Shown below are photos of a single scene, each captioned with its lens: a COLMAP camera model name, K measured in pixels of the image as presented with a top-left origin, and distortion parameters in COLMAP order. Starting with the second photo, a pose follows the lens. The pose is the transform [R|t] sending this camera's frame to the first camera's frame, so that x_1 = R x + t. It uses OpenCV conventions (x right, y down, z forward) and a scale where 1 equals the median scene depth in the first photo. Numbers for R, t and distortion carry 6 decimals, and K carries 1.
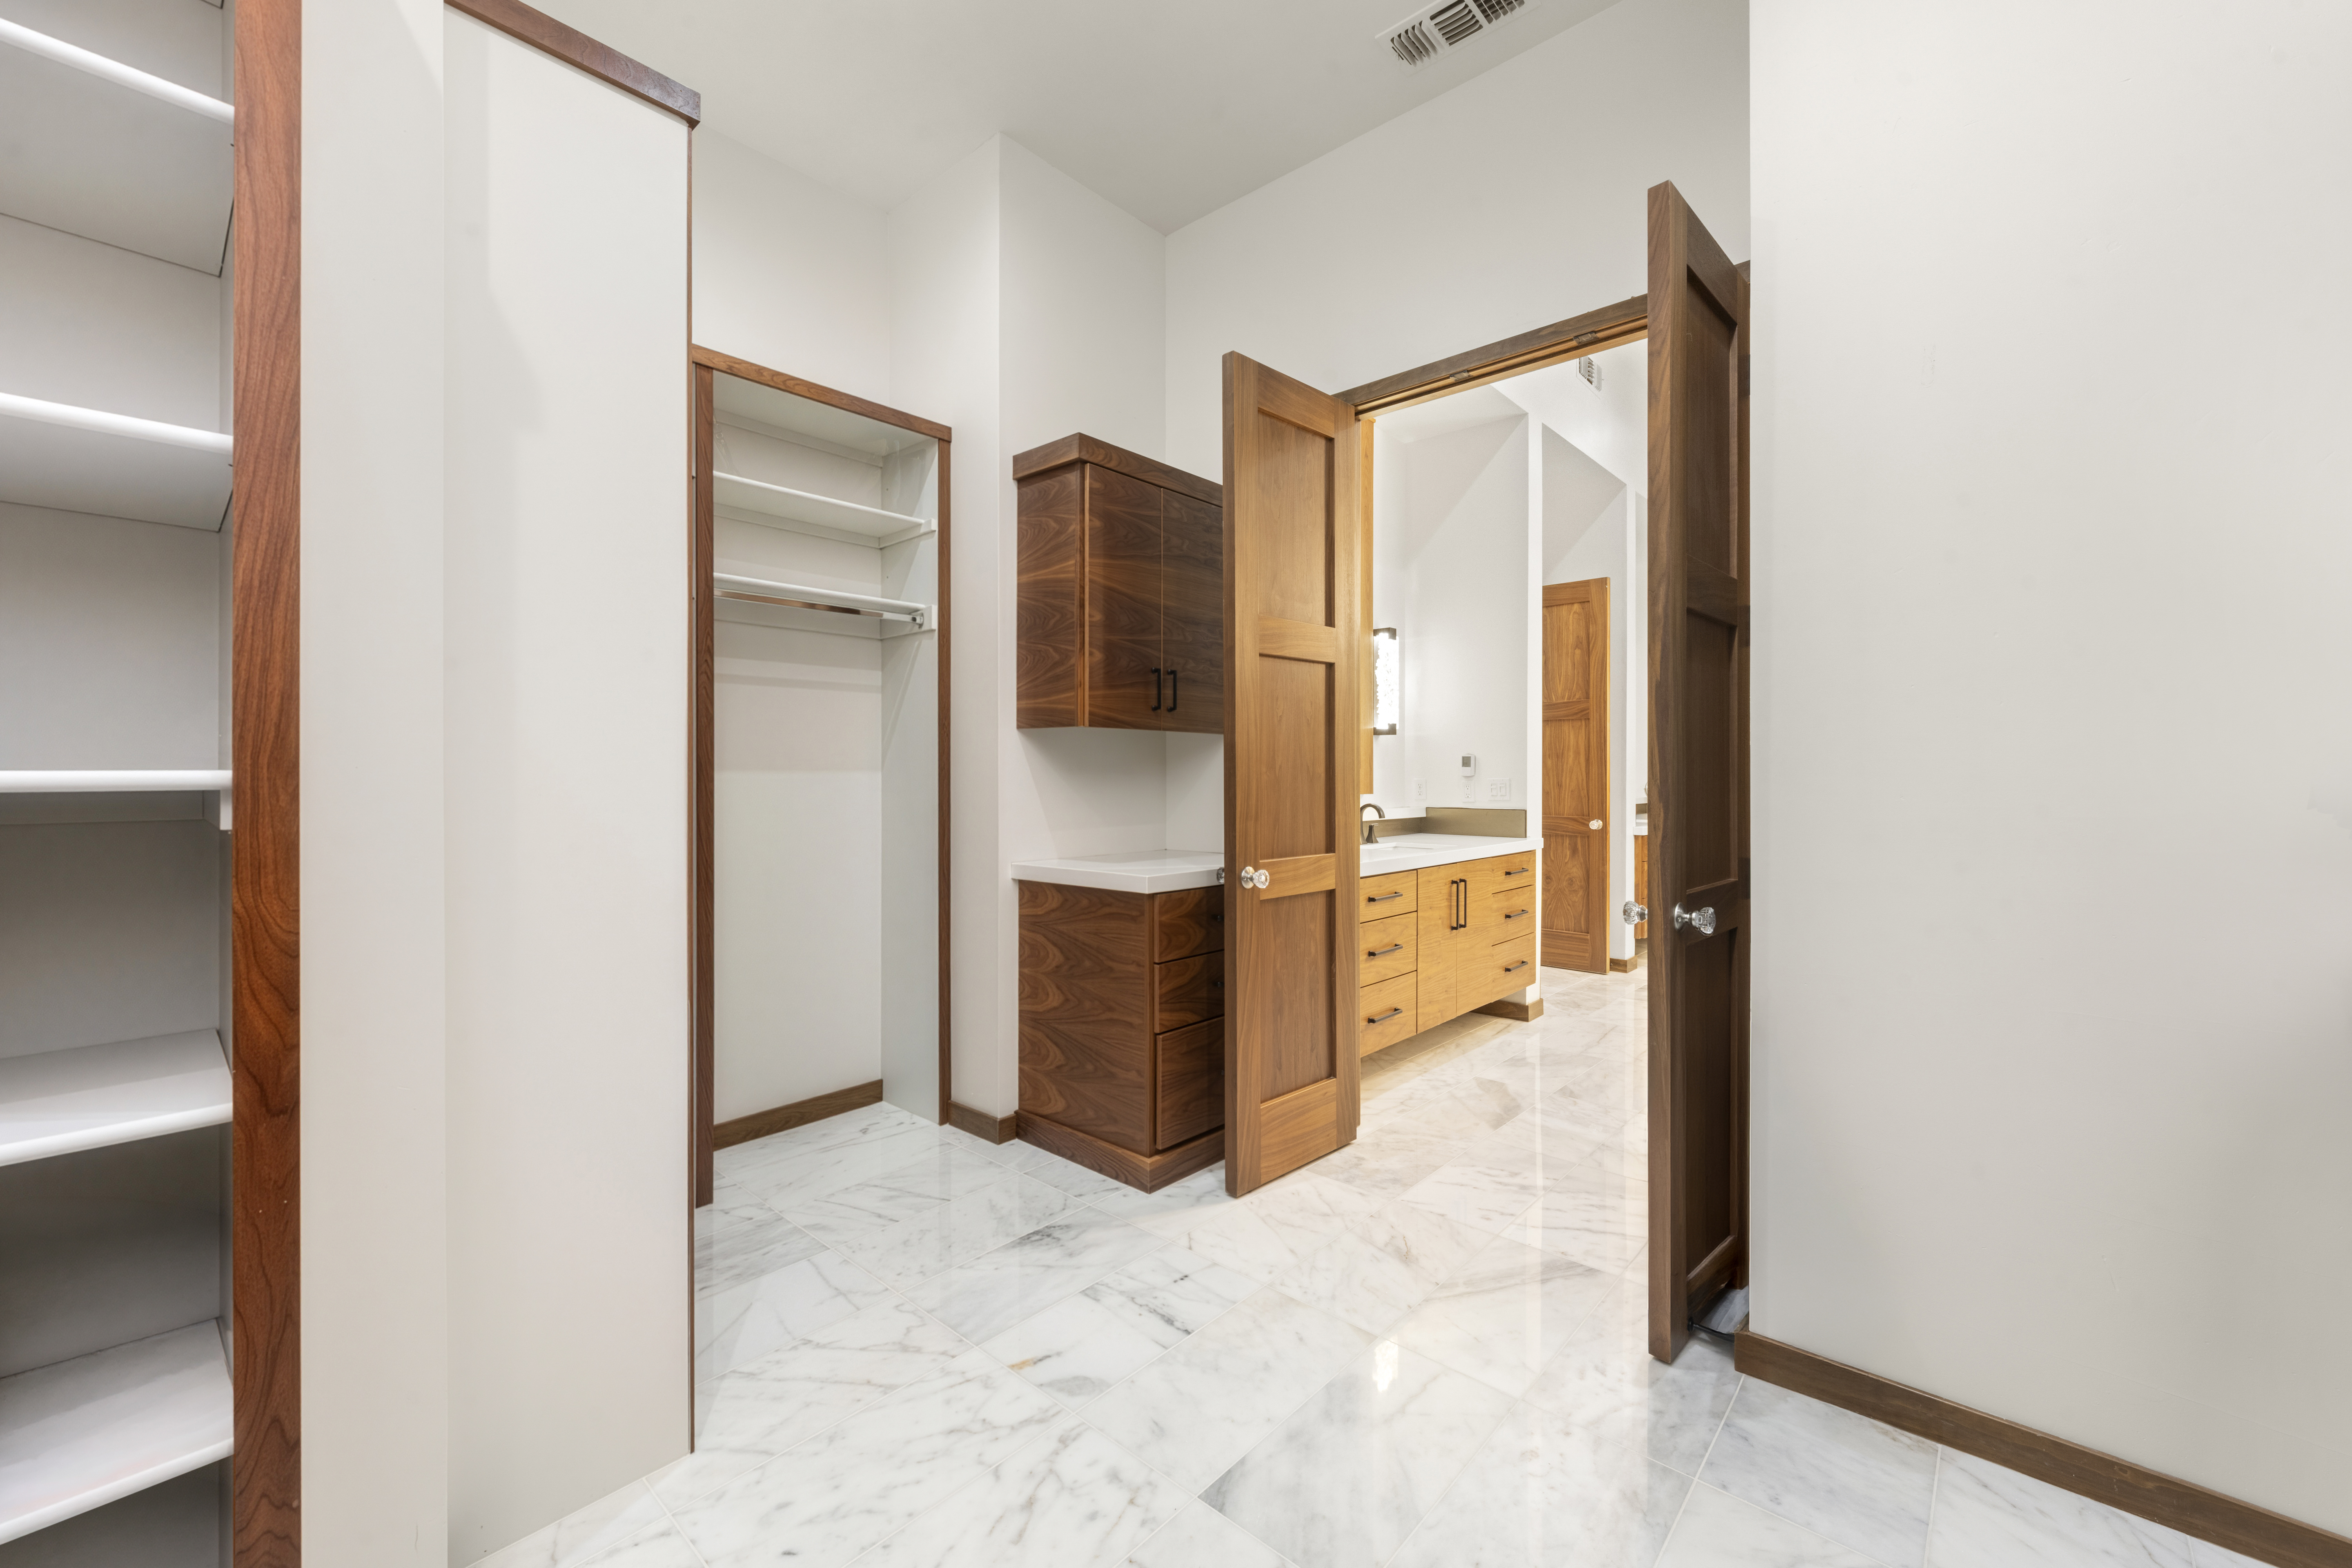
lens RADIAL K [[954.9, 0, 1182.6], [0, 954.9, 778.8], [0, 0, 1]] dist [-0.000895, -0.000591]
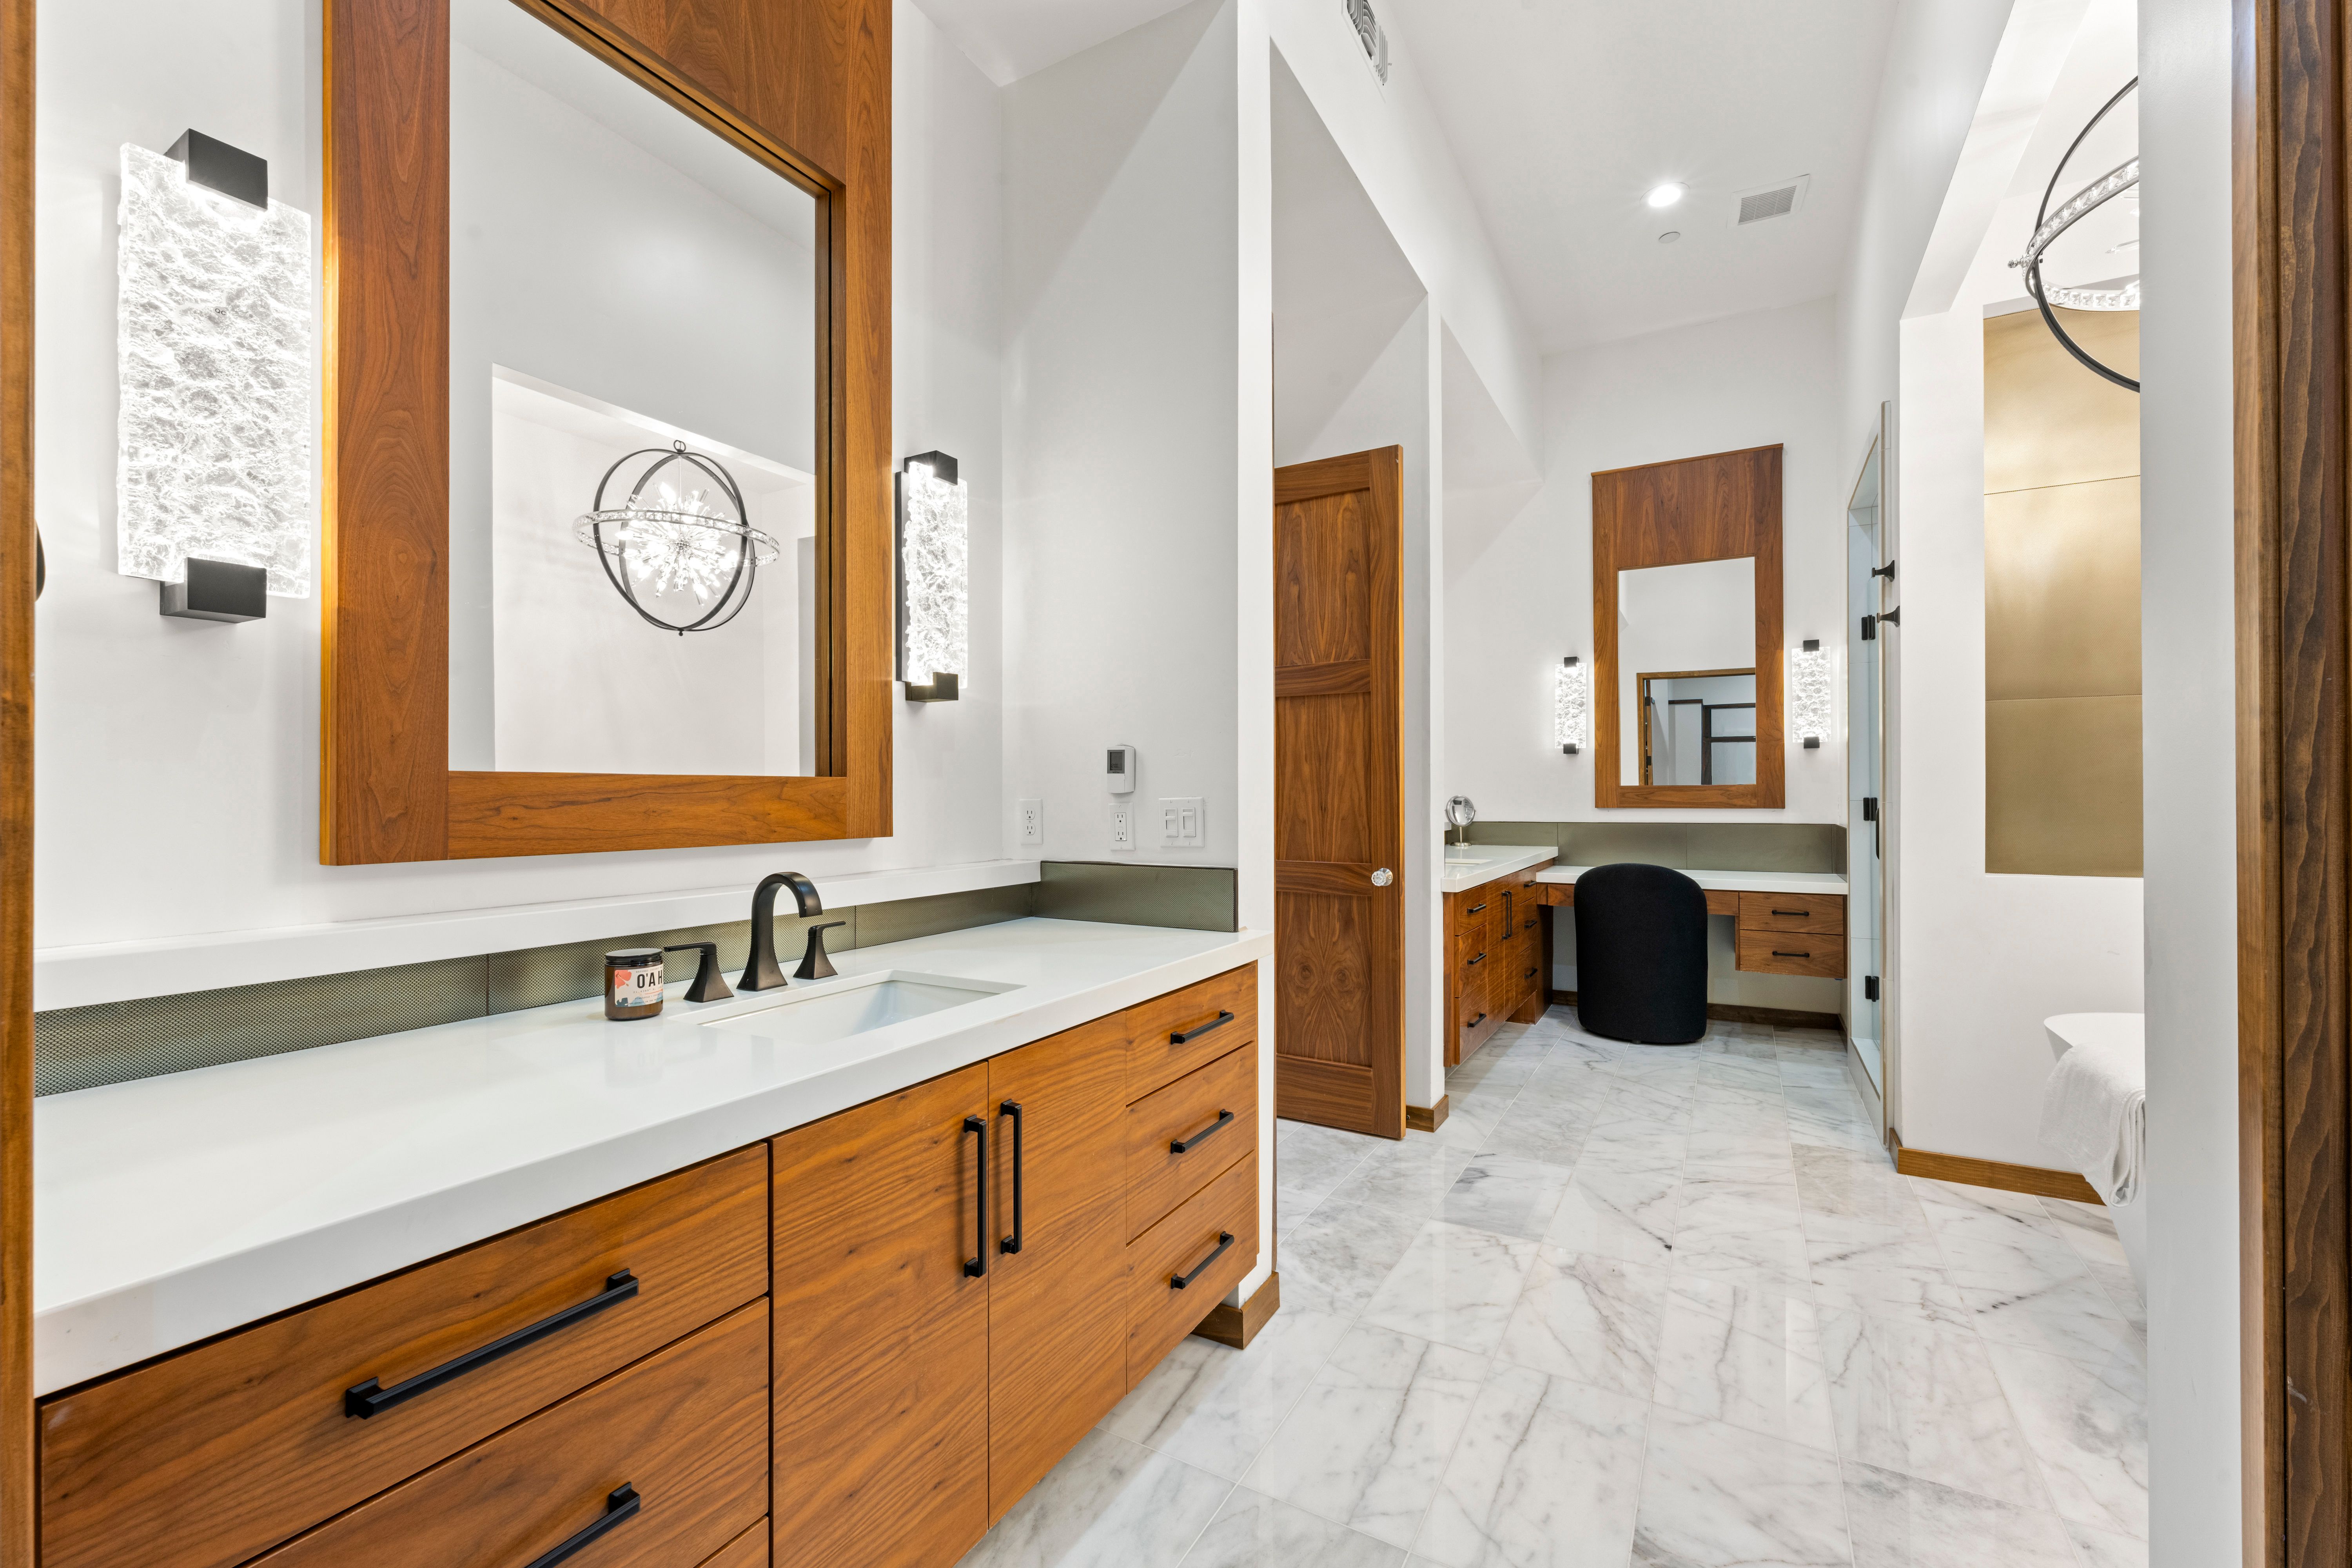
lens RADIAL K [[999.1, 0, 1170.9], [0, 999.1, 789.3], [0, 0, 1]] dist [-0.001985, 0.001210]
pose [[0.979212, -0.003255, 0.202812, 0.217246], [0.004821, 0.999962, -0.007229, -0.001073], [-0.202780, 0.008056, 0.979191, 0.508450]]
